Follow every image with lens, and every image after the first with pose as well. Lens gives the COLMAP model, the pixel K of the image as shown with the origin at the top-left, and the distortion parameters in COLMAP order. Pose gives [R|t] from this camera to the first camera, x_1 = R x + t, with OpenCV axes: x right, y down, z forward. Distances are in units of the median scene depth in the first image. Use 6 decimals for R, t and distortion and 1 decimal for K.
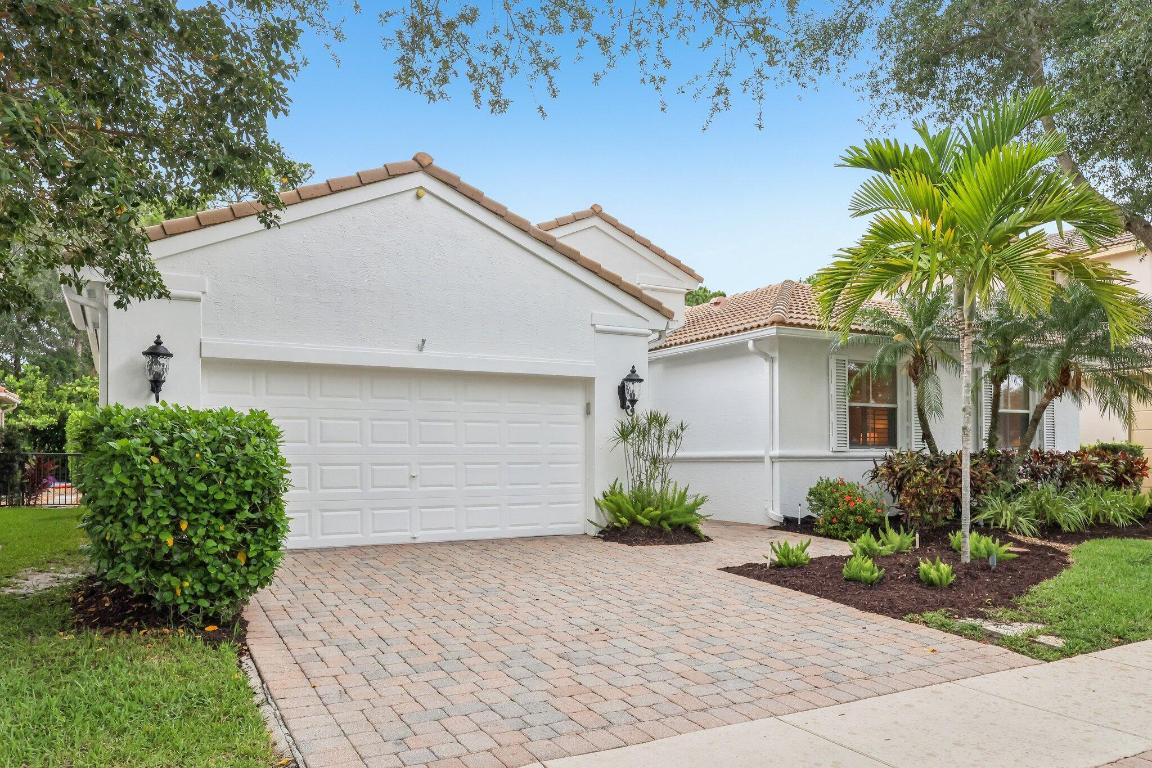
lens RADIAL K [[794.3, 0, 576.0], [0, 794.3, 384.0], [0, 0, 1]] dist [-0.000228, -0.001860]
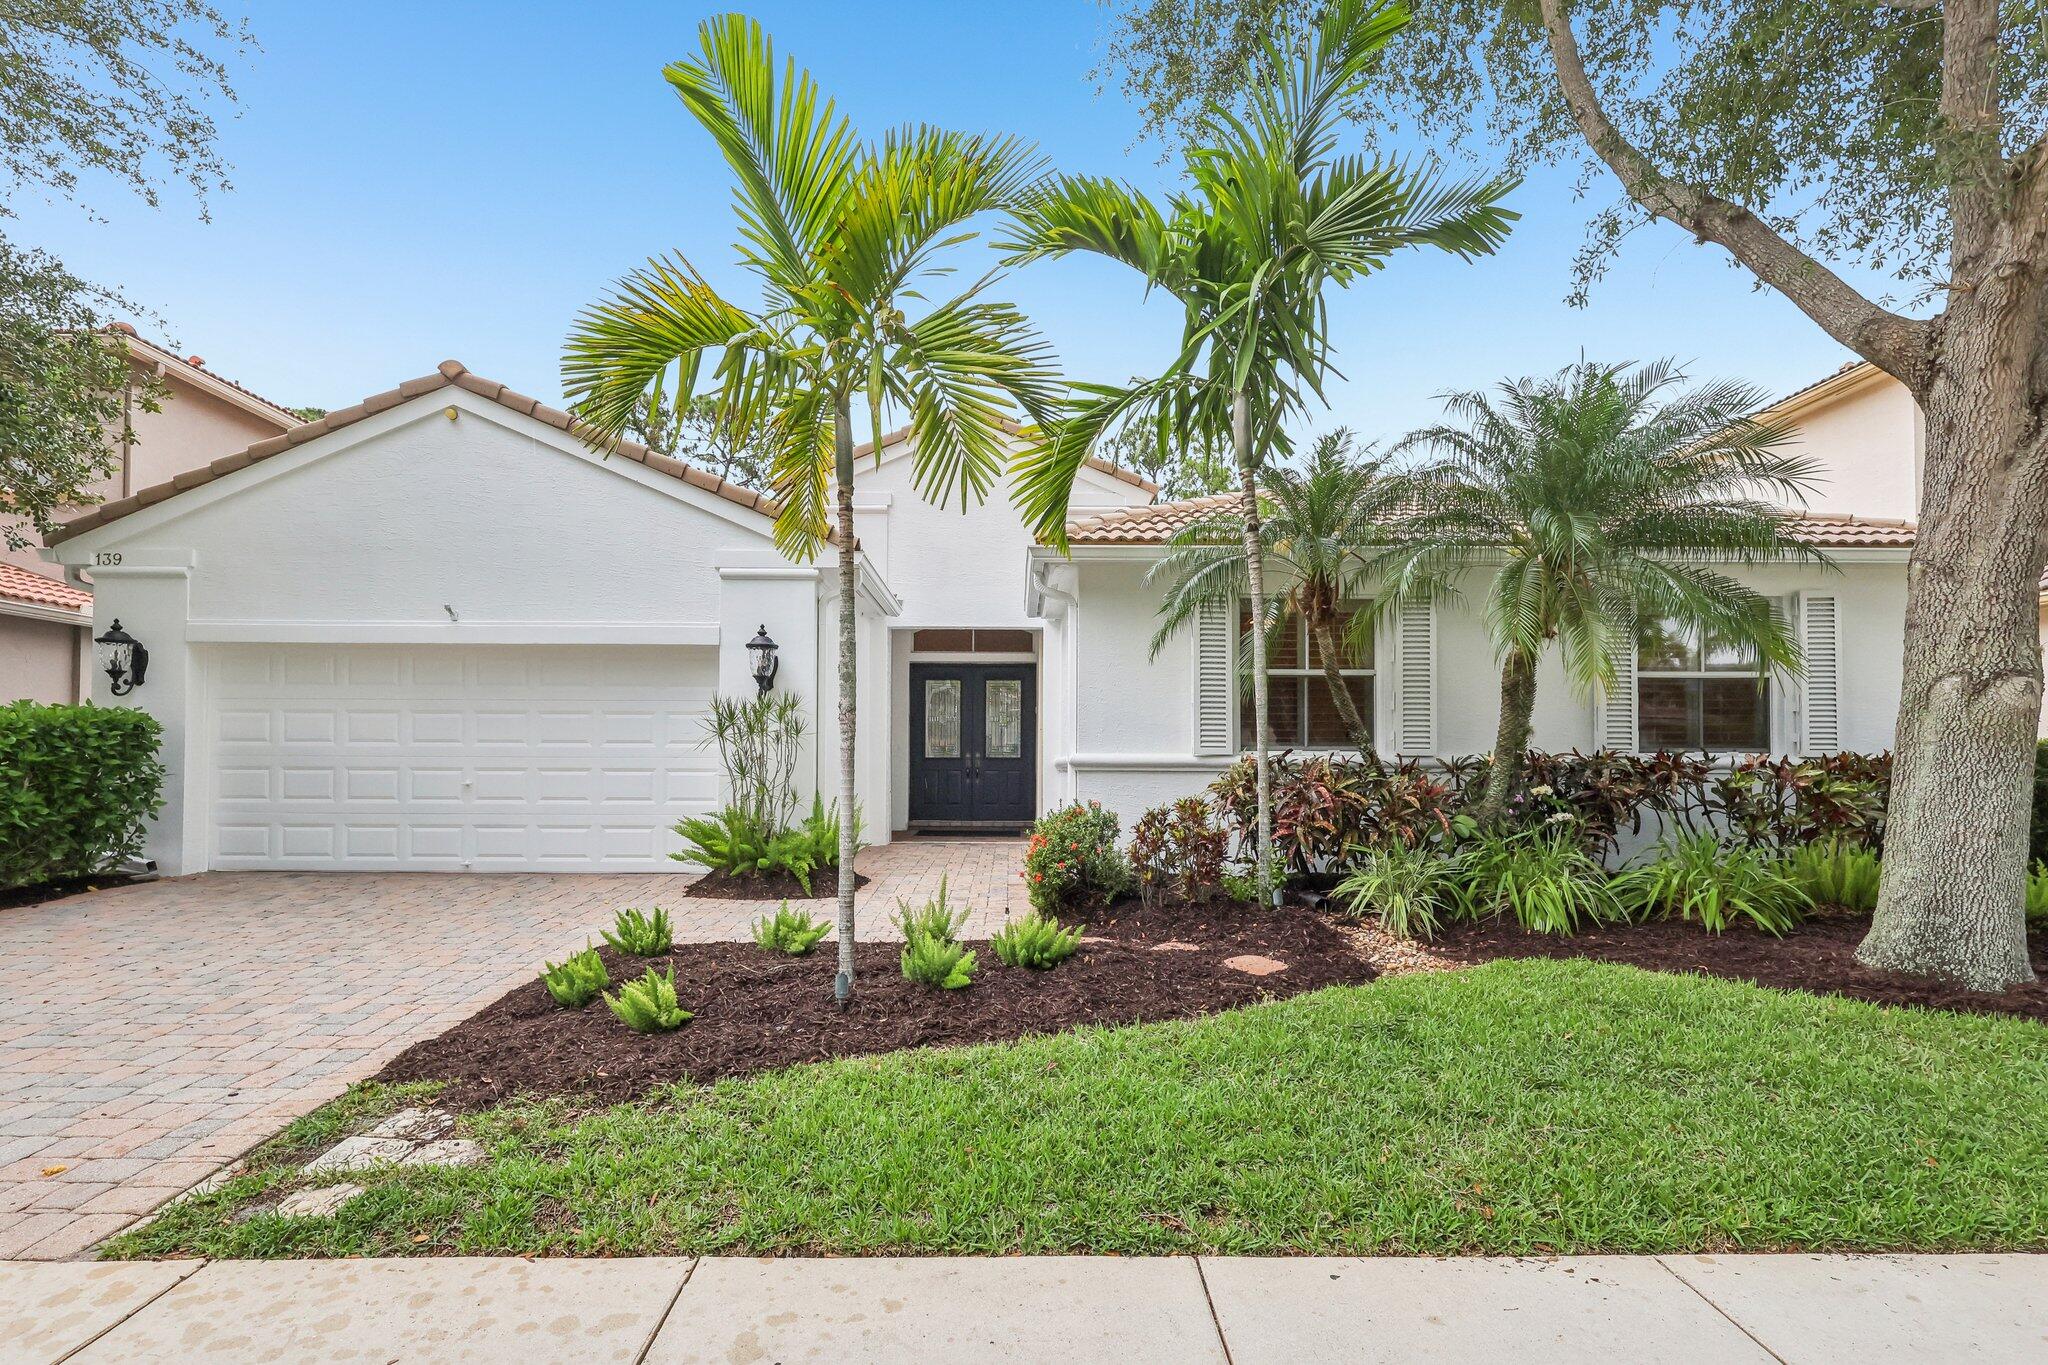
lens RADIAL K [[956.1, 0, 1024.0], [0, 956.1, 682.5], [0, 0, 1]] dist [-0.001861, -0.000150]
pose [[0.886438, -0.030035, -0.461873, 0.706081], [0.035525, 0.999364, 0.003194, 0.033584], [0.461483, -0.019240, 0.886941, 0.434171]]
